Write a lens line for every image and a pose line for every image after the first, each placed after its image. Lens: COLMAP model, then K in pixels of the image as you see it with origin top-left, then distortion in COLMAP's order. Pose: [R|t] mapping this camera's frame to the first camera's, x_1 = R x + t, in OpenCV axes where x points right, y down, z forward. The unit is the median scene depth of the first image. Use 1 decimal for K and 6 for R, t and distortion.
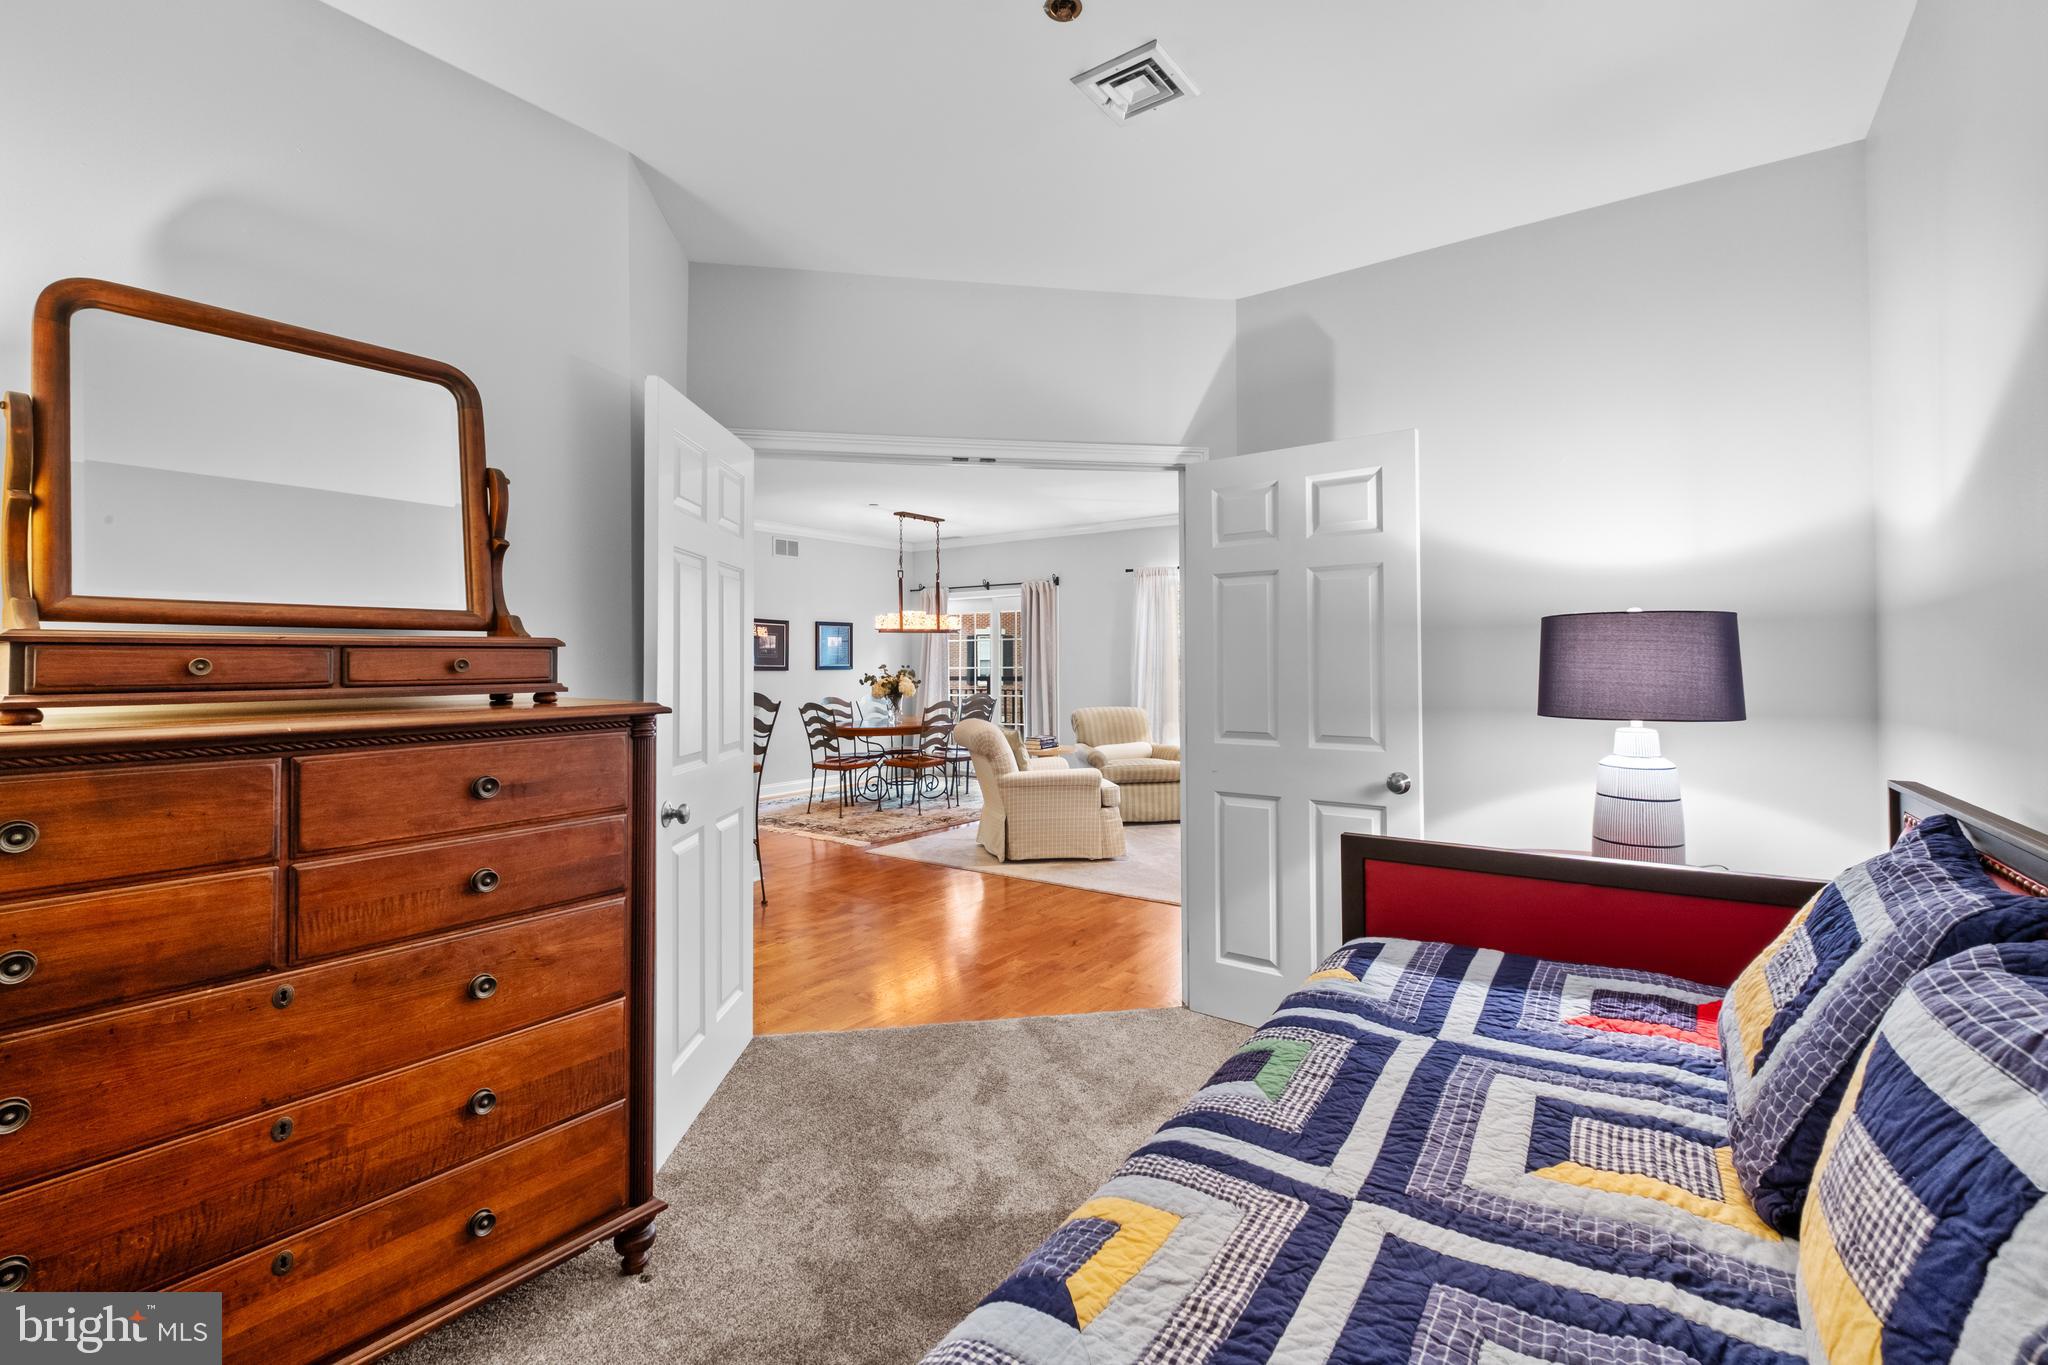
lens RADIAL K [[890.4, 0, 1015.6], [0, 890.4, 667.5], [0, 0, 1]] dist [0.006908, -0.006376]
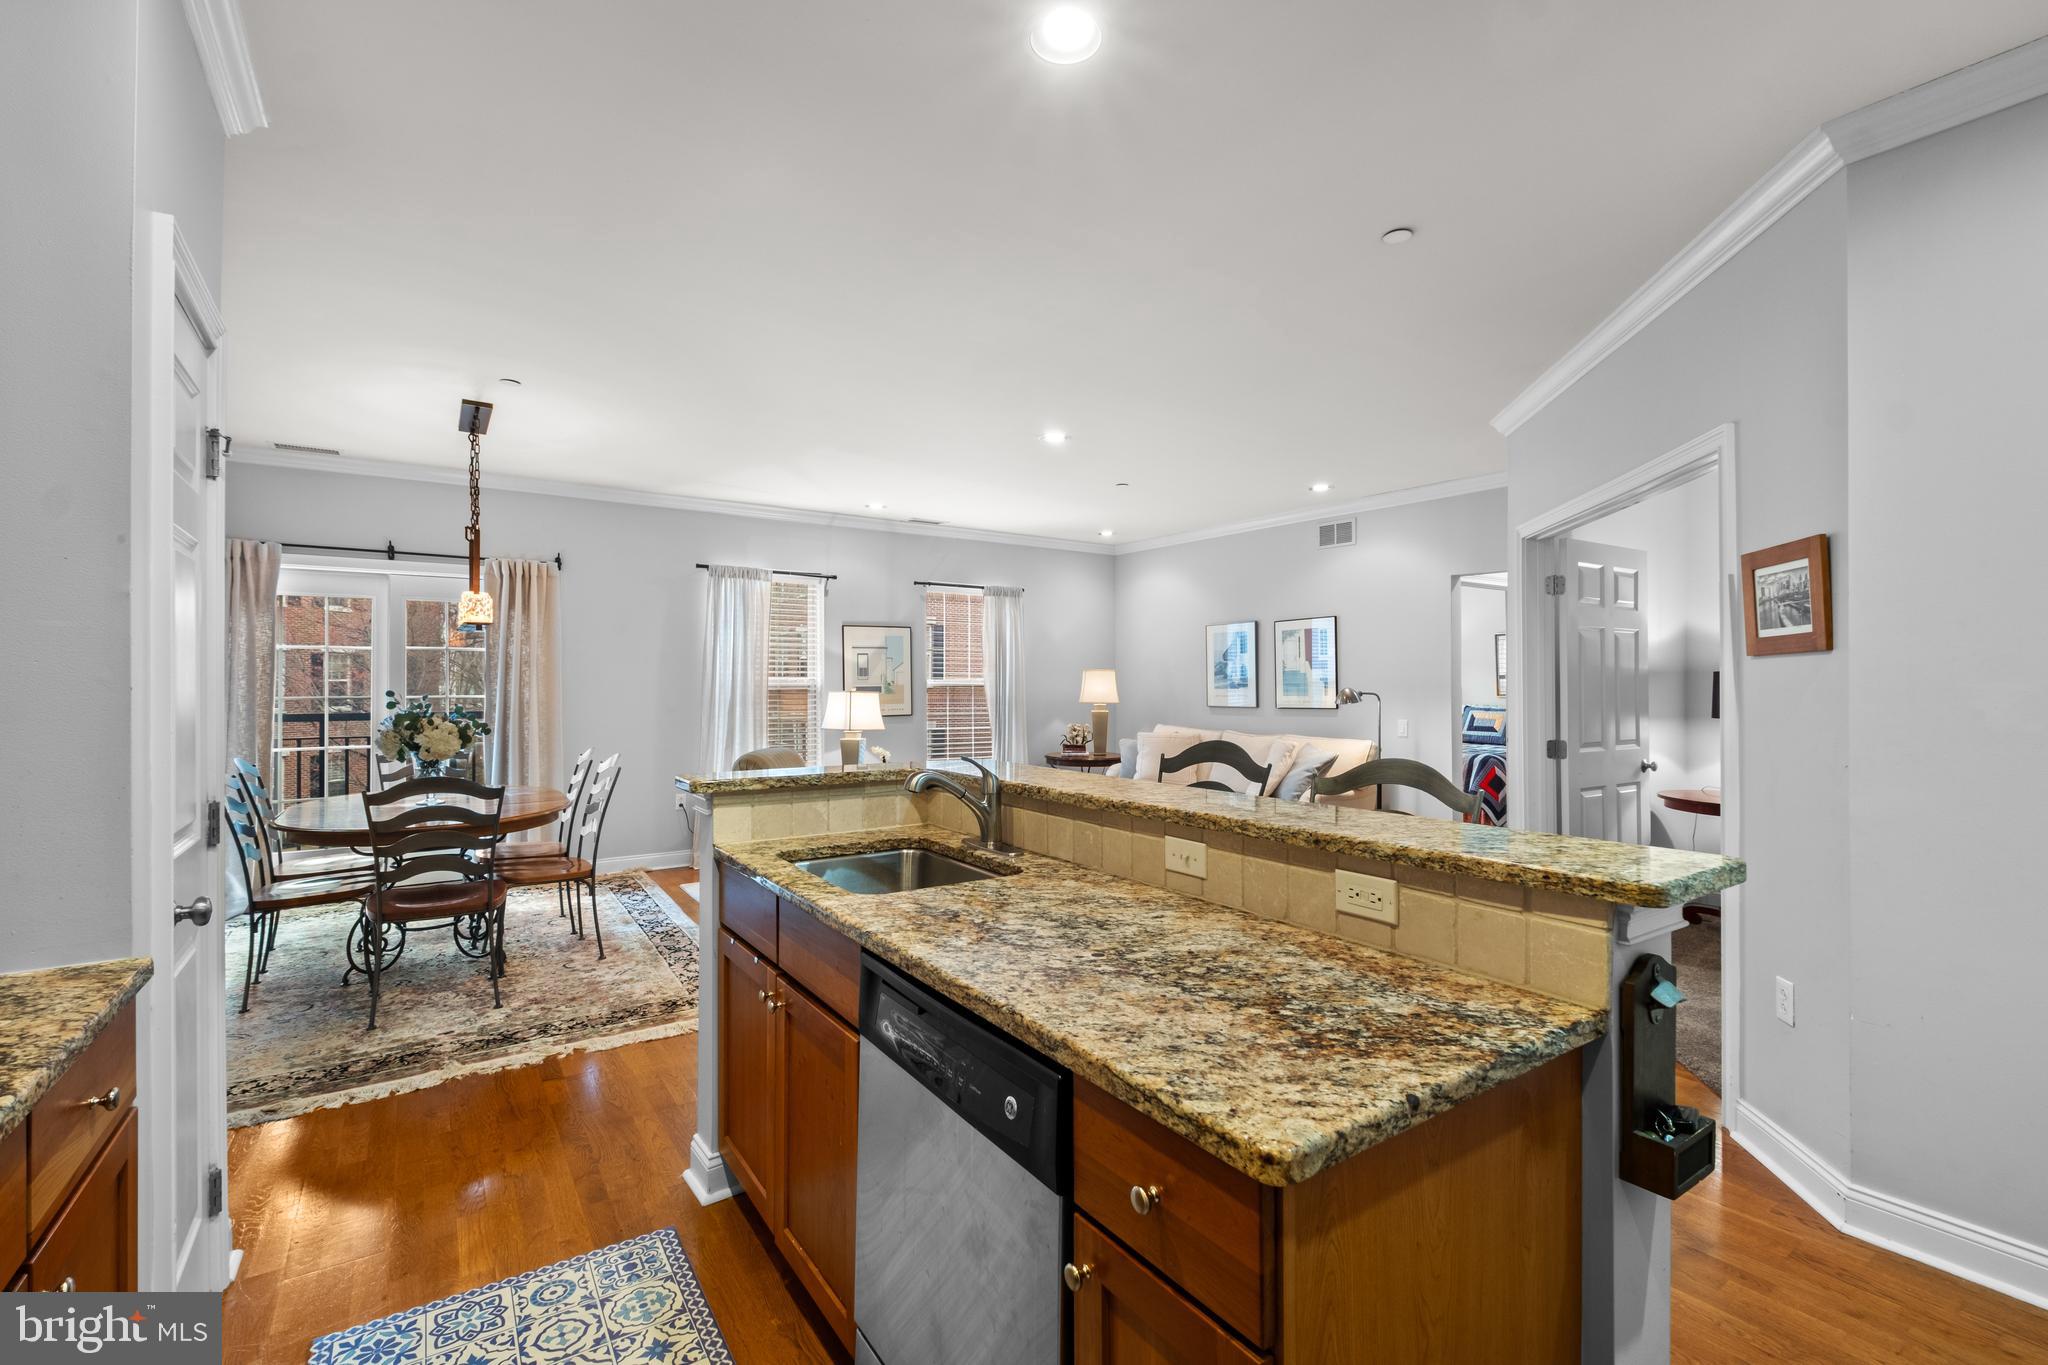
lens RADIAL K [[890.4, 0, 1014.0], [0, 890.4, 692.1], [0, 0, 1]] dist [0.006908, -0.006376]
pose [[0.355849, -0.008144, 0.934508, -0.459197], [0.005856, 0.999962, 0.006484, -0.004868], [-0.934525, 0.003166, 0.355883, 0.463770]]
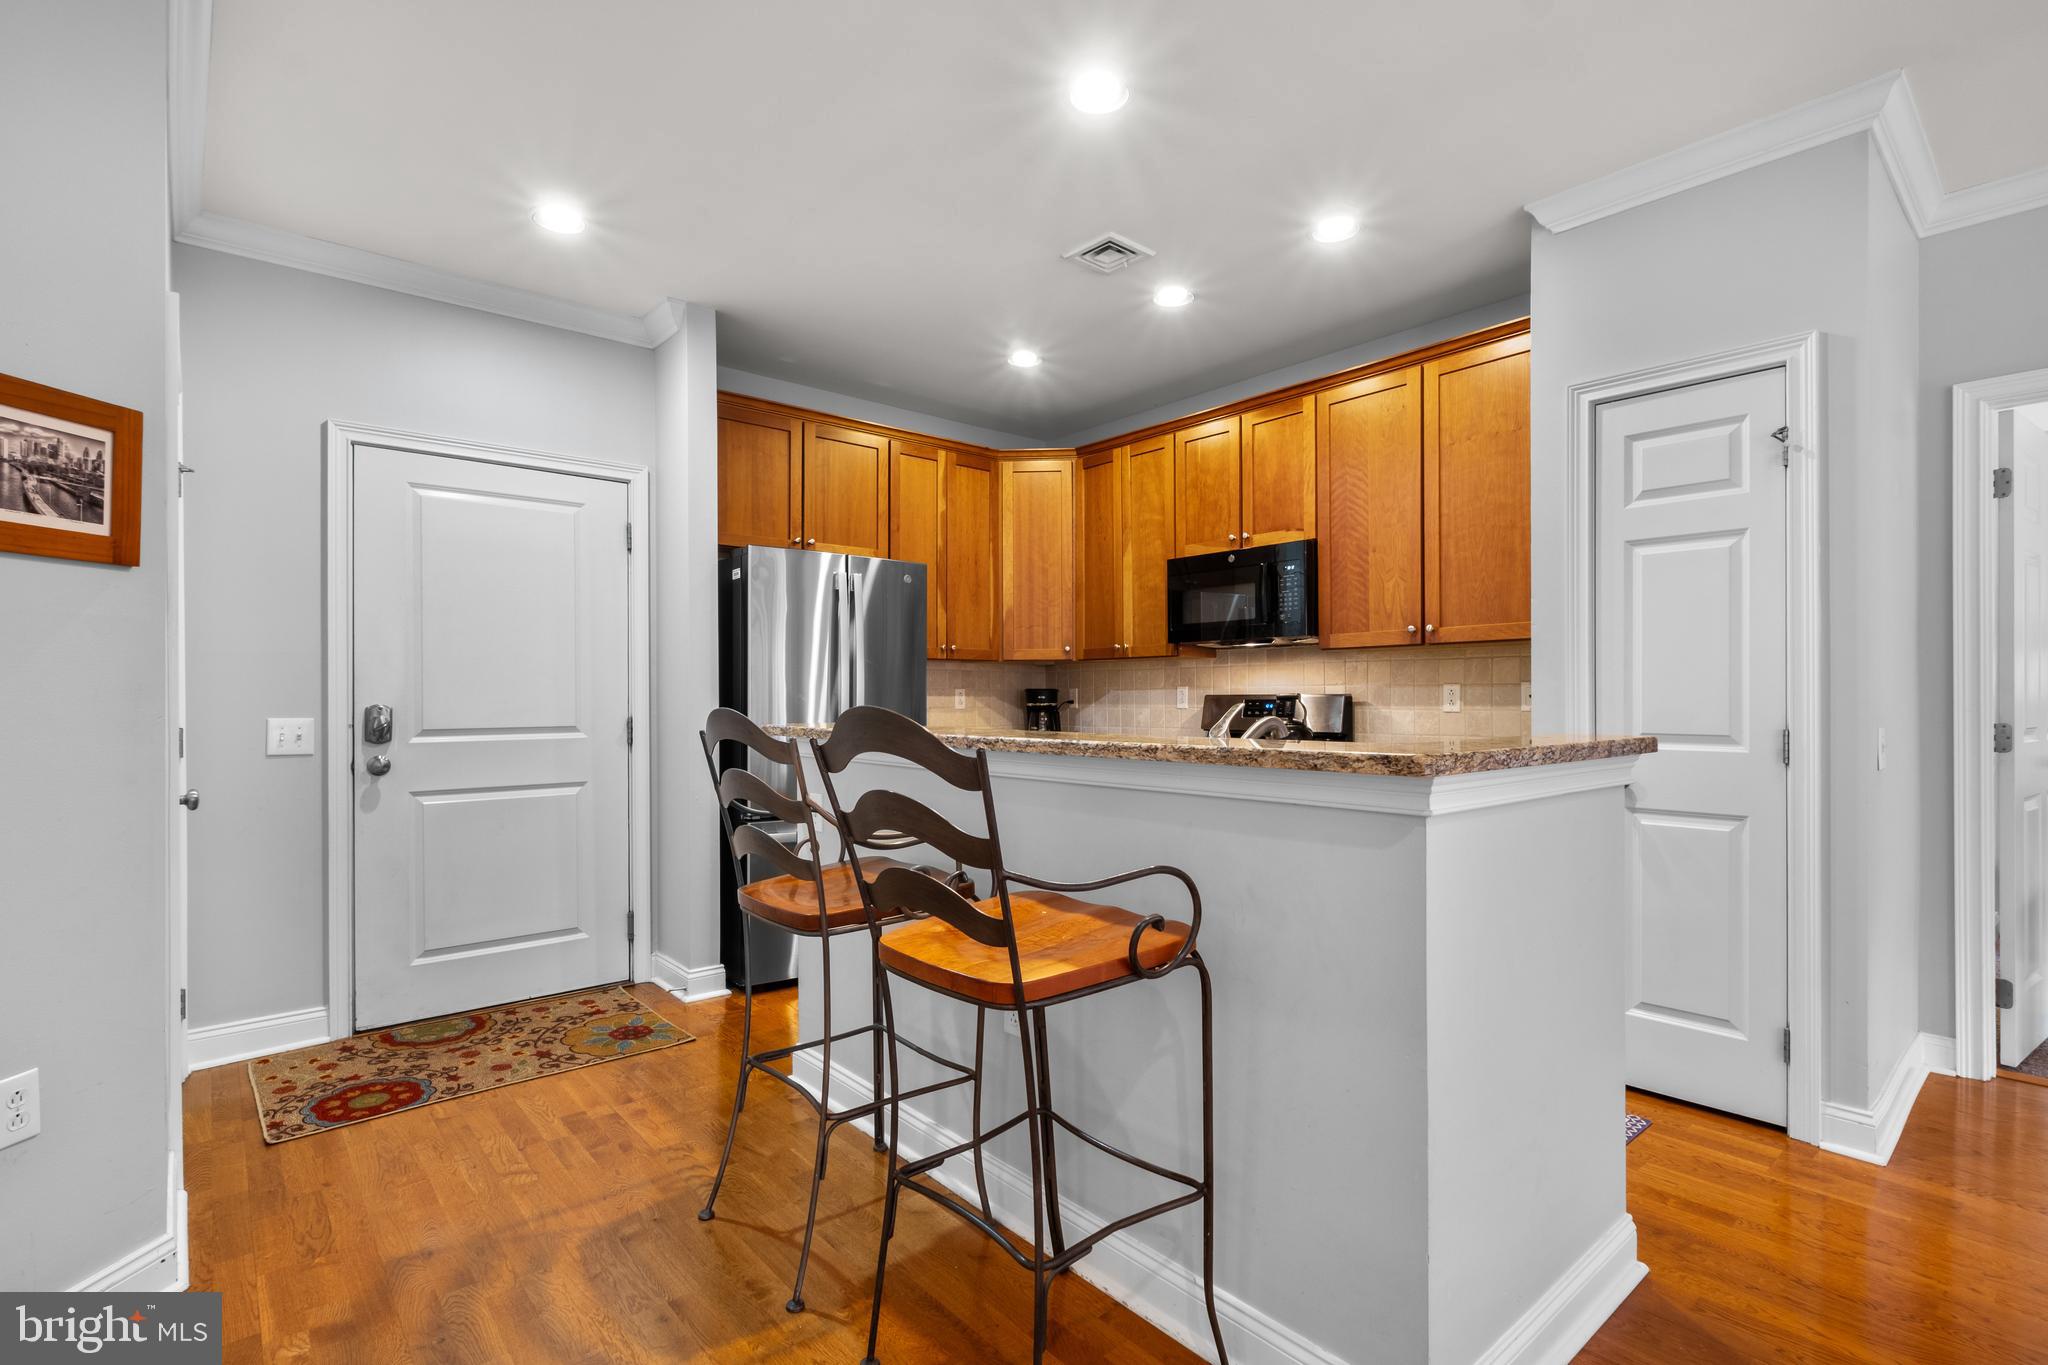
lens RADIAL K [[948.2, 0, 1035.5], [0, 948.2, 690.5], [0, 0, 1]] dist [0.003642, 0.000366]
pose [[-0.229786, -0.003936, -0.973233, -0.010440], [-0.003453, 0.999989, -0.003229, 0.011900], [0.973235, 0.002618, -0.229797, 0.566631]]
